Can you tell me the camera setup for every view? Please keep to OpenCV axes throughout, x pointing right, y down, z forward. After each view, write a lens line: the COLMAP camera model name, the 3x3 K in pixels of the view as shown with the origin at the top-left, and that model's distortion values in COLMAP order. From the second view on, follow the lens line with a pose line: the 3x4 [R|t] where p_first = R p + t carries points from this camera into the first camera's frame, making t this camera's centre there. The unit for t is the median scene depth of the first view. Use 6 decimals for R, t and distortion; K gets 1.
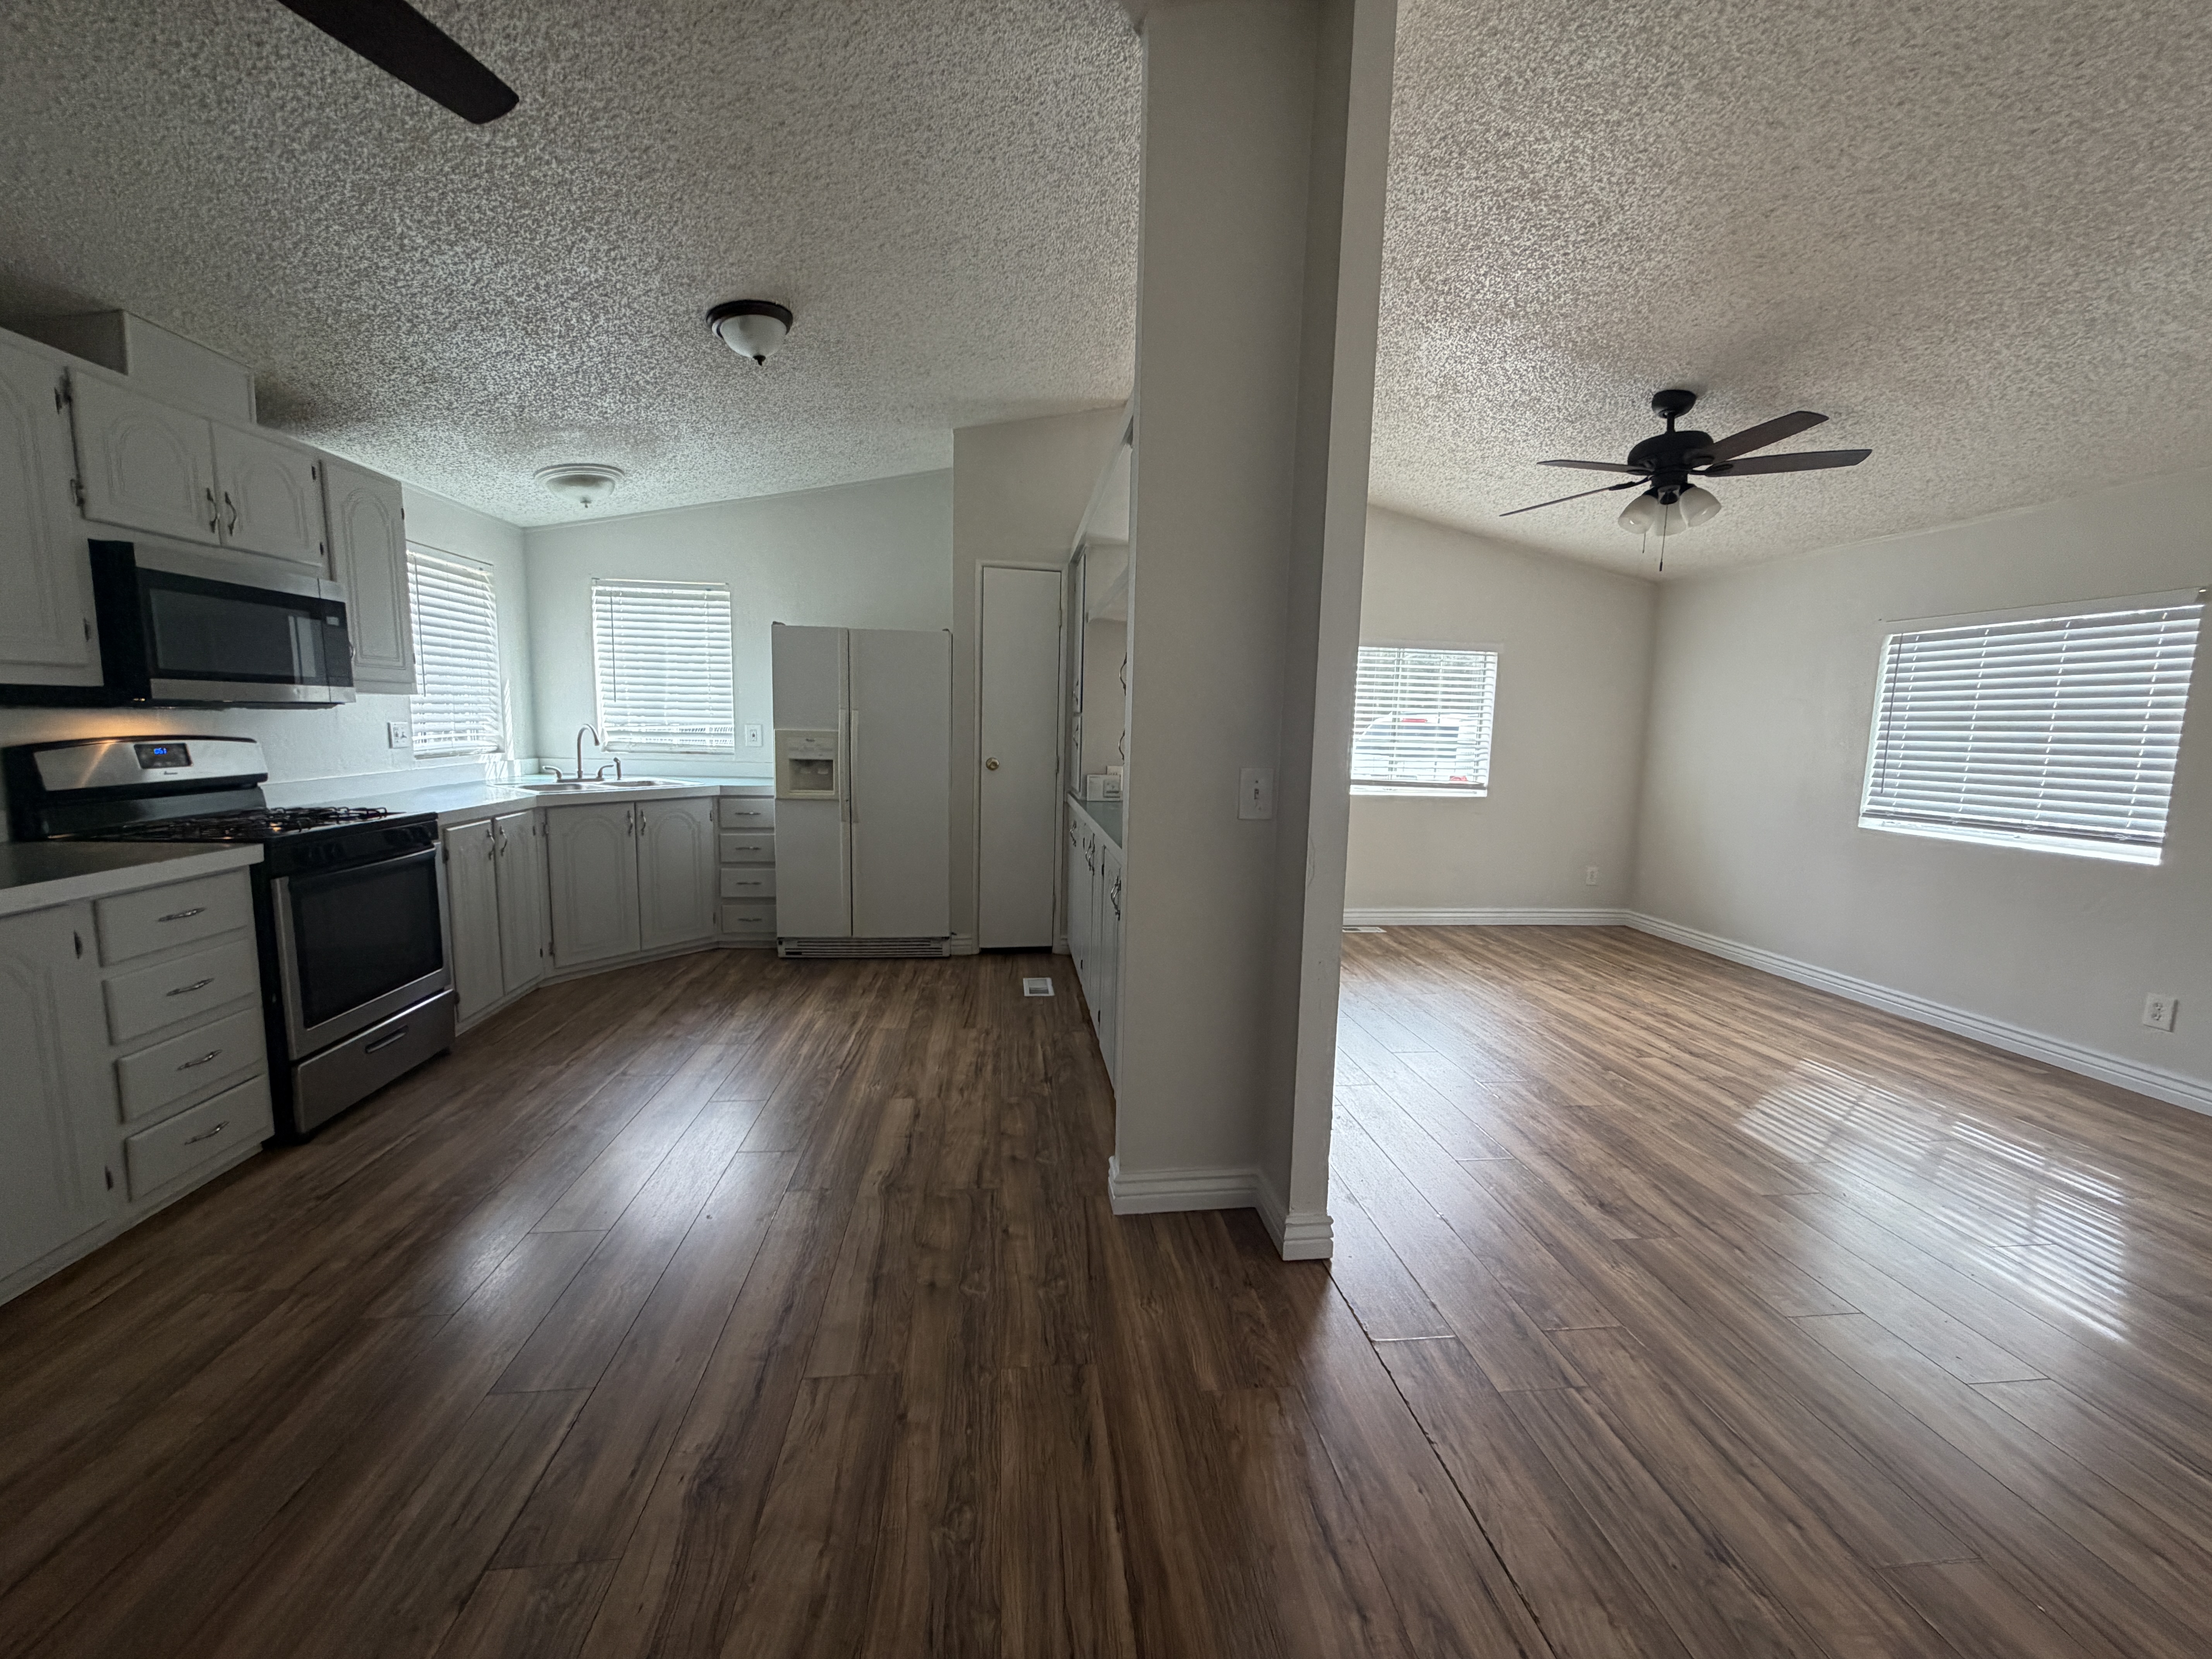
lens RADIAL K [[885.0, 0, 1106.0], [0, 885.0, 829.5], [0, 0, 1]] dist [-0.000050, 0.000020]
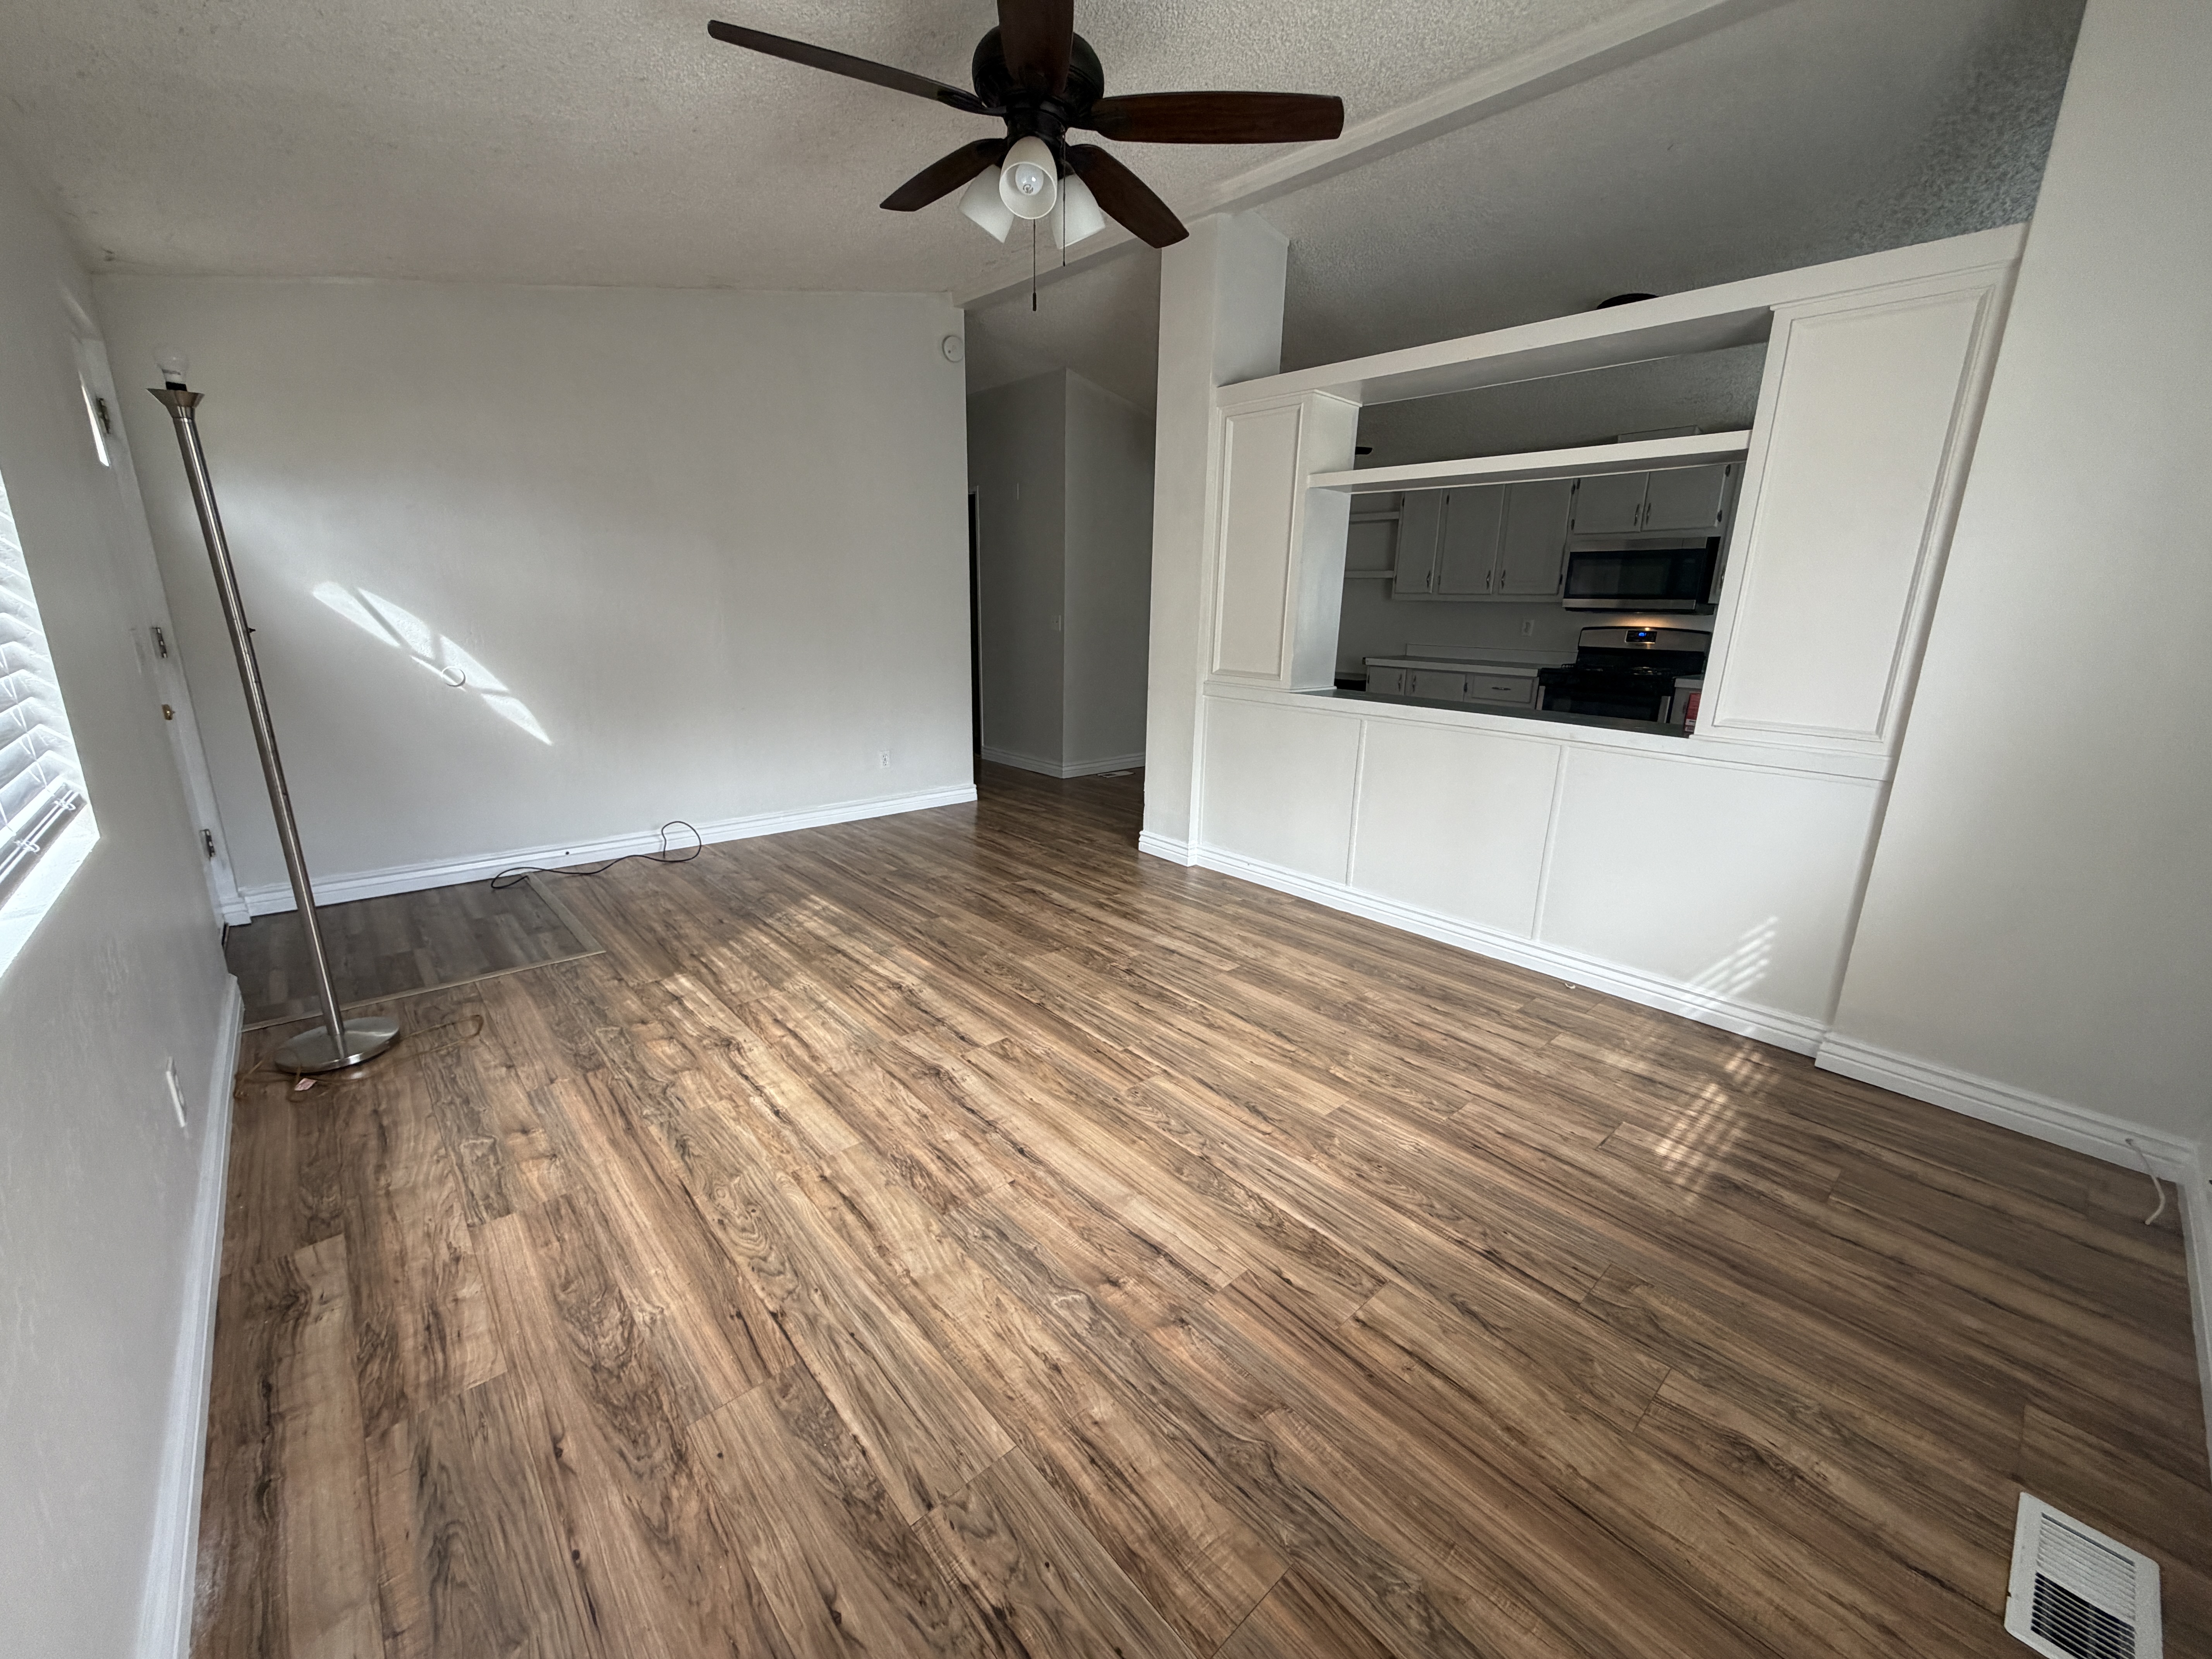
lens RADIAL K [[885.0, 0, 1106.0], [0, 885.0, 829.5], [0, 0, 1]] dist [-0.000050, 0.000020]
pose [[-0.813530, 0.105866, -0.571805, 0.925066], [-0.110951, 0.936969, 0.331328, -0.168914], [0.570840, 0.332988, -0.750507, 1.522274]]
